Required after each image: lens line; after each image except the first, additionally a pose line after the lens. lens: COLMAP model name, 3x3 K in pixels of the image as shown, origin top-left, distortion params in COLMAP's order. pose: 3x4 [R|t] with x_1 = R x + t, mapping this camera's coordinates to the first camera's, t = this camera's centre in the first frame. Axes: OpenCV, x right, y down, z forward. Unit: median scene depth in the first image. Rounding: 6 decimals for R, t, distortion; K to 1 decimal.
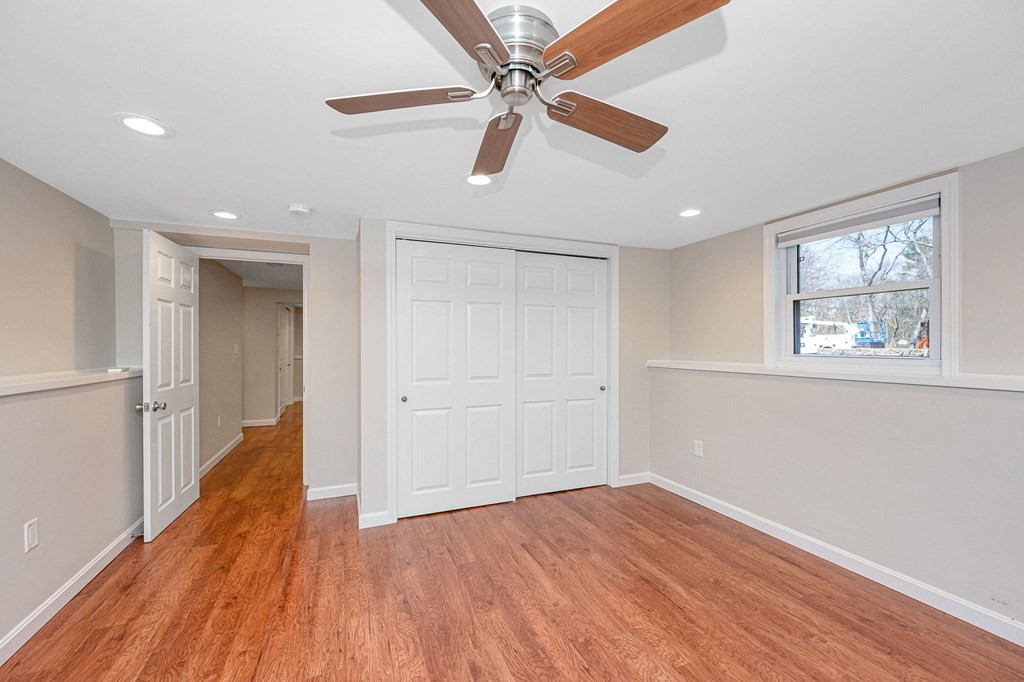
lens RADIAL K [[421.7, 0, 512.0], [0, 421.7, 341.0], [0, 0, 1]] dist [-0.002407, 0.000177]
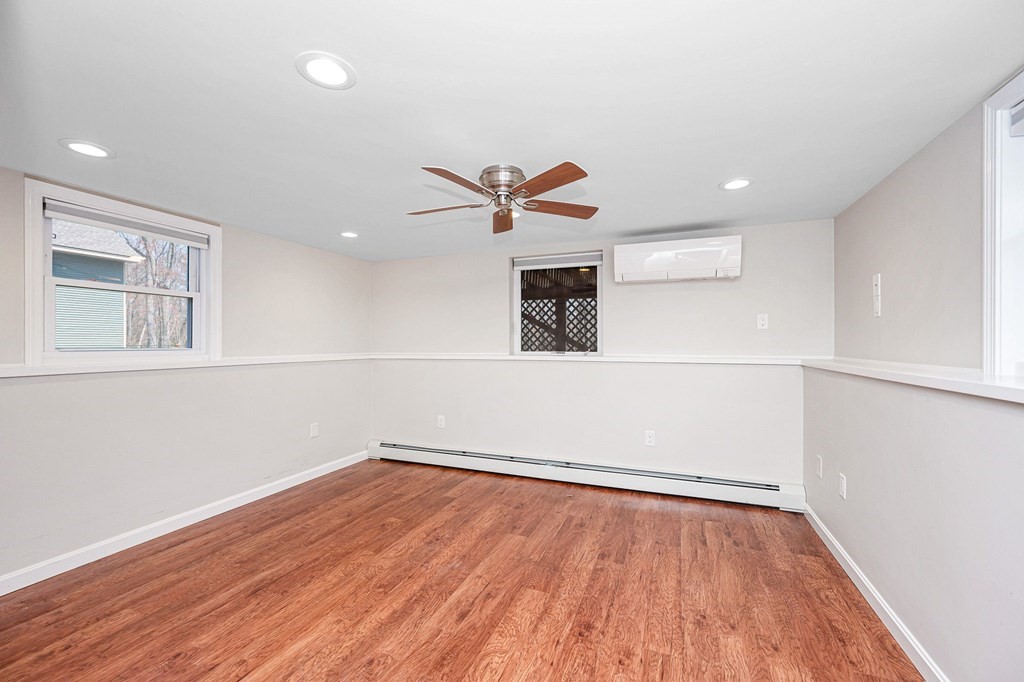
lens RADIAL K [[421.7, 0, 512.0], [0, 421.7, 341.0], [0, 0, 1]] dist [-0.002407, 0.000177]
pose [[-0.719660, 0.006051, 0.694300, -0.814114], [-0.001528, 0.999946, -0.010298, 0.033769], [-0.694325, -0.008472, -0.719612, 1.431876]]
